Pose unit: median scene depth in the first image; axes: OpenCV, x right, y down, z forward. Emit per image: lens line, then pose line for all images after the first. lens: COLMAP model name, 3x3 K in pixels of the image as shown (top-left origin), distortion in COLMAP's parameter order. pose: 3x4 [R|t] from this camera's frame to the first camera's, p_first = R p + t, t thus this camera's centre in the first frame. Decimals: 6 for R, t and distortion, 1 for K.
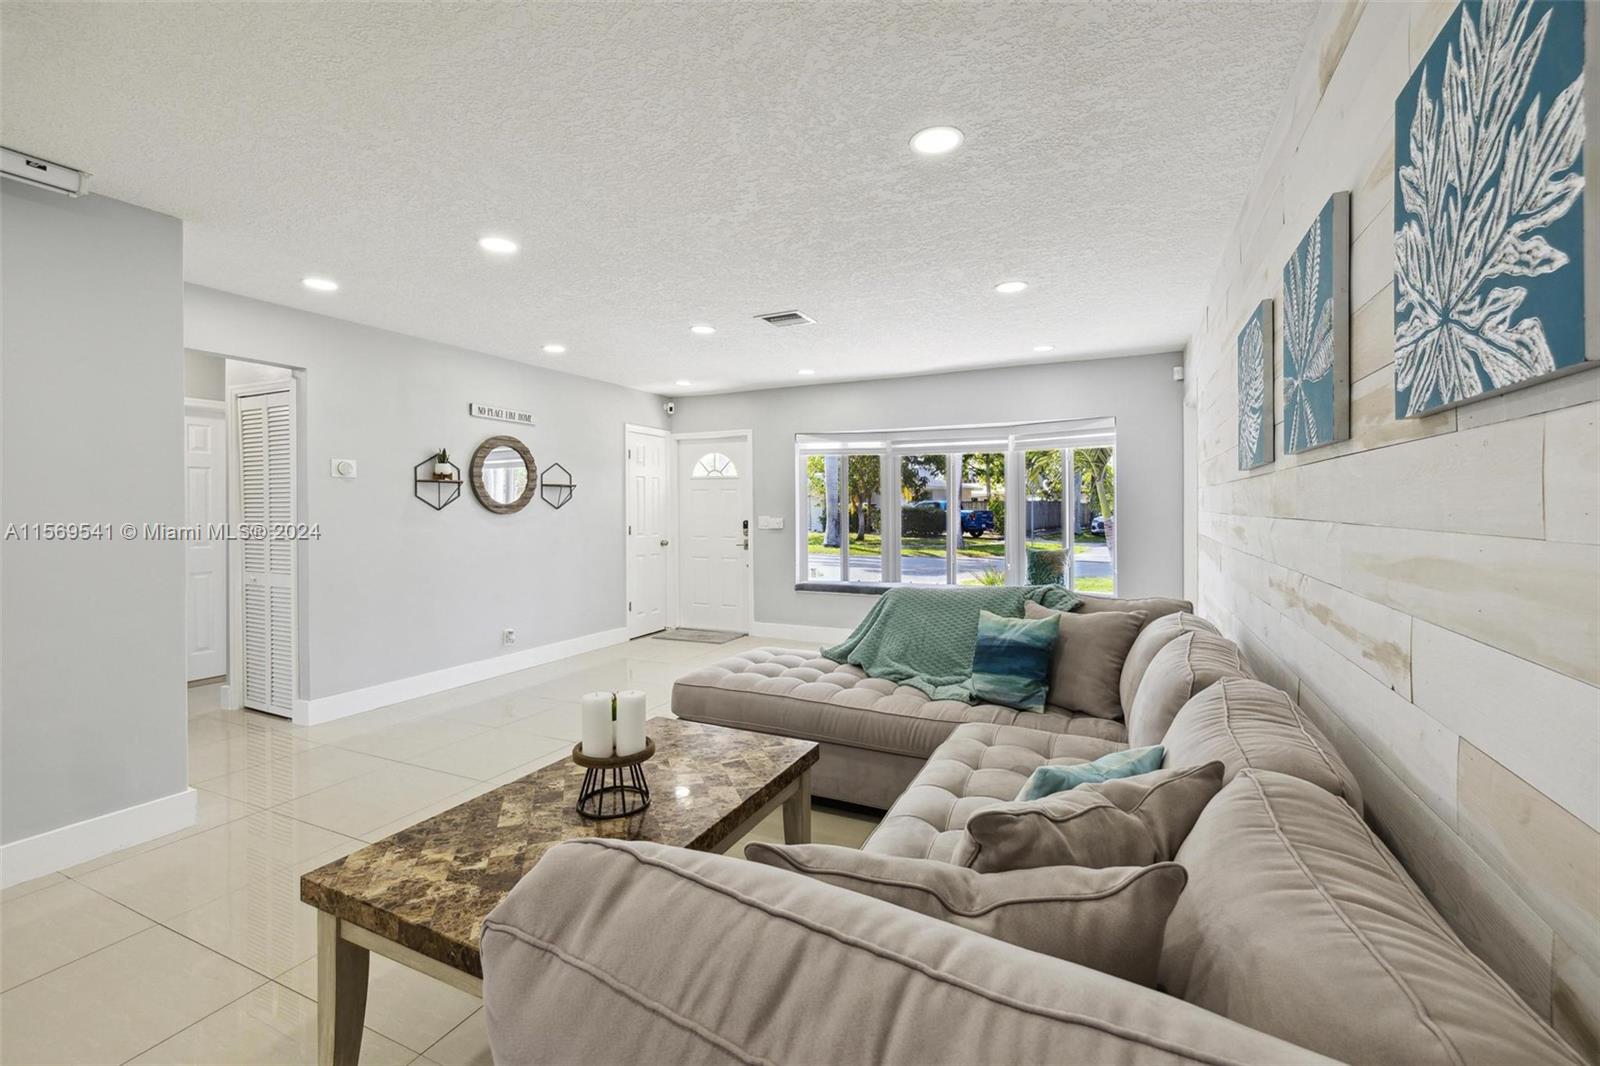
lens RADIAL K [[686.9, 0, 798.8], [0, 686.9, 516.2], [0, 0, 1]] dist [0.001403, 0.001073]
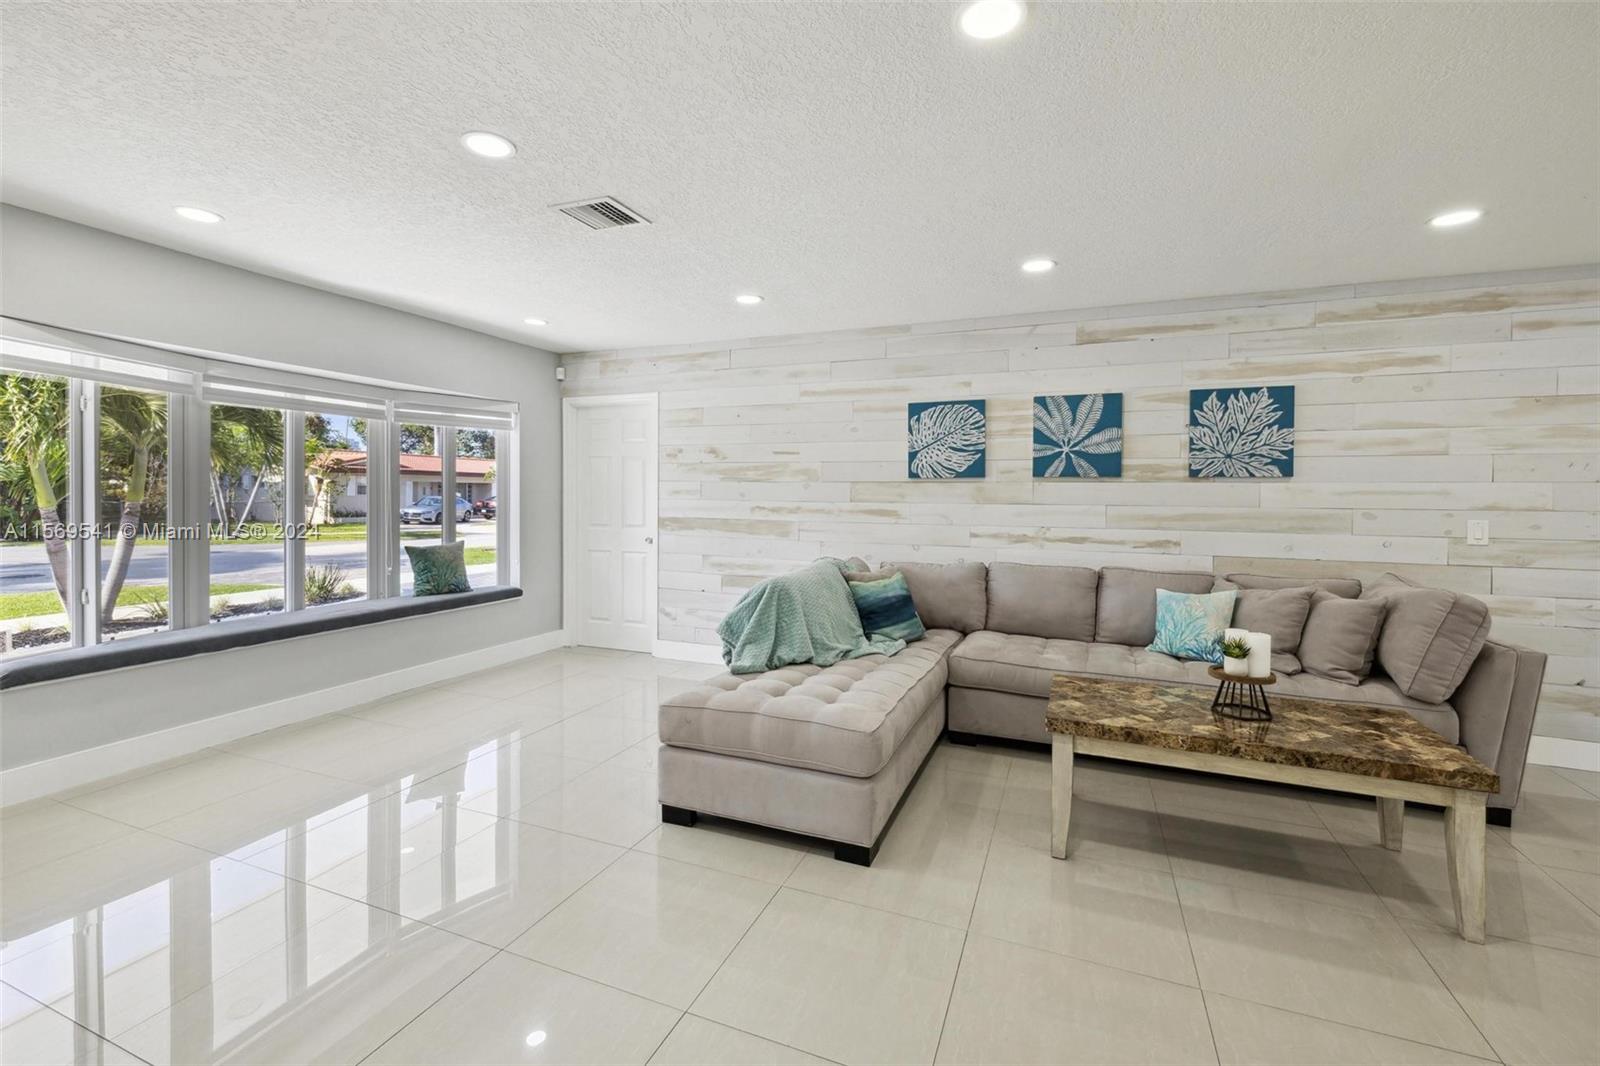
lens RADIAL K [[686.9, 0, 795.3], [0, 686.9, 496.3], [0, 0, 1]] dist [0.001403, 0.001073]
pose [[-0.041037, 0.002693, 0.999154, -1.342485], [0.004443, 0.999987, -0.002513, -0.018185], [-0.999148, 0.004336, -0.041049, 1.617811]]
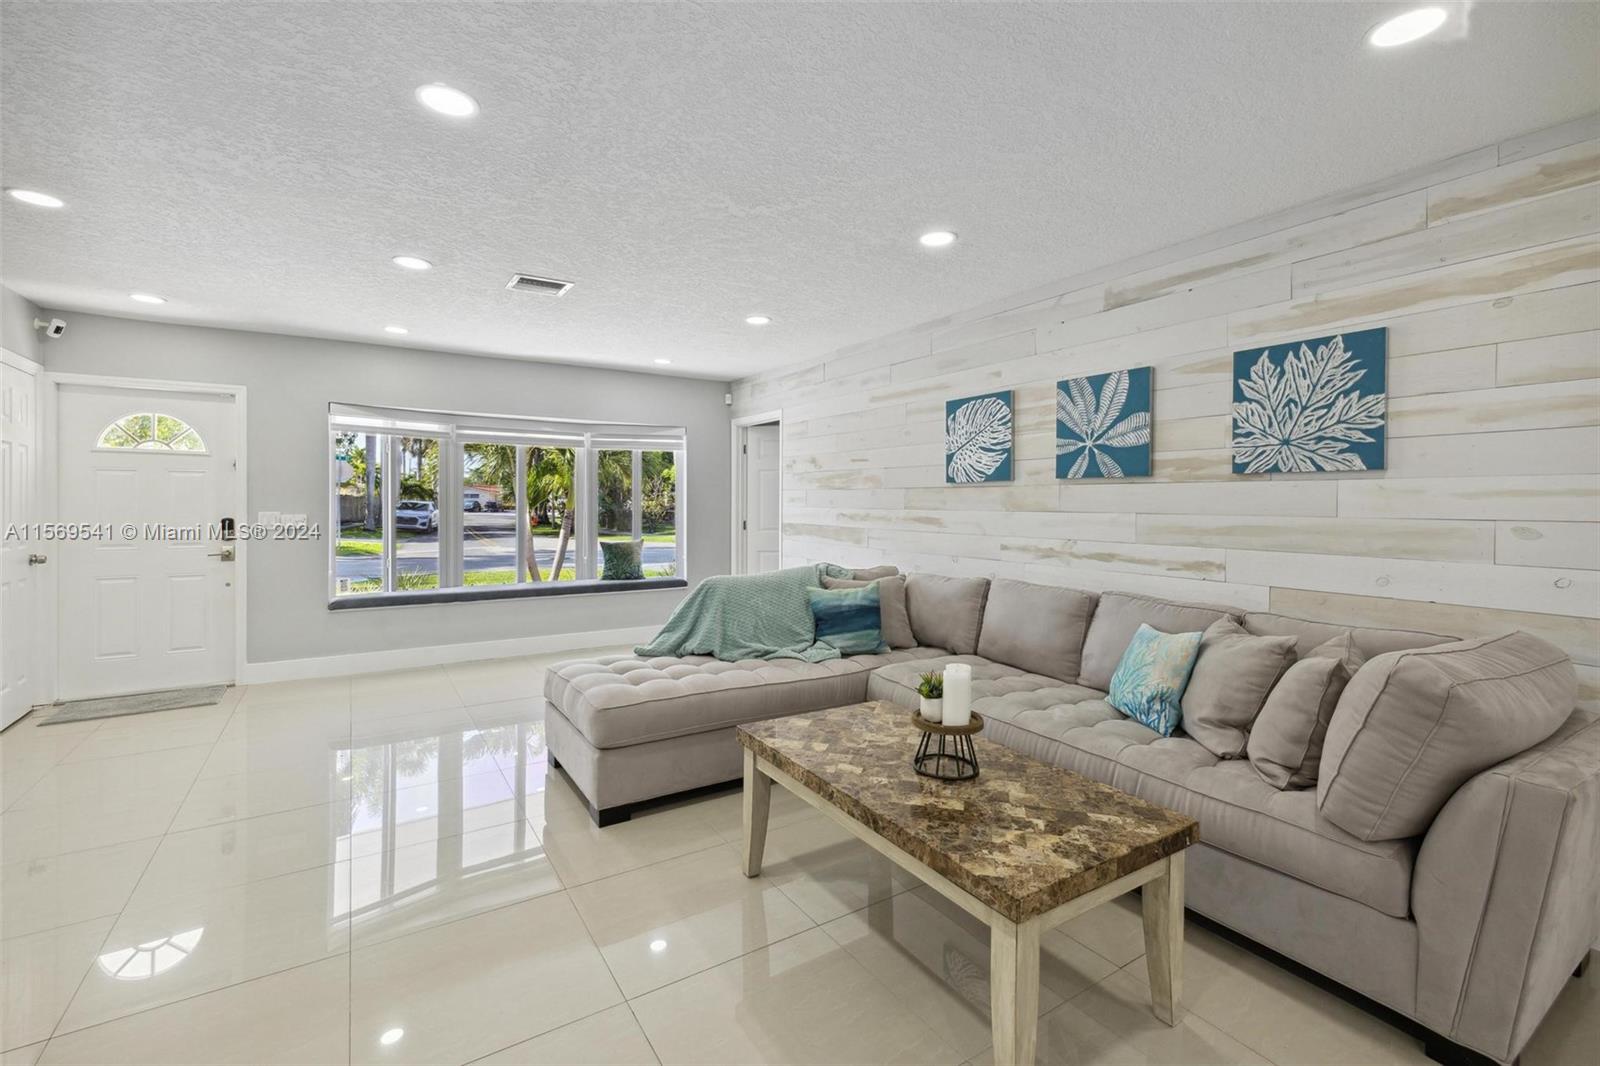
lens RADIAL K [[686.9, 0, 793.9], [0, 686.9, 509.1], [0, 0, 1]] dist [0.001403, 0.001073]
pose [[0.538253, -0.000304, 0.842783, -1.112304], [0.001903, 0.999998, -0.000854, -0.003443], [-0.842781, 0.002064, 0.538253, 0.499467]]
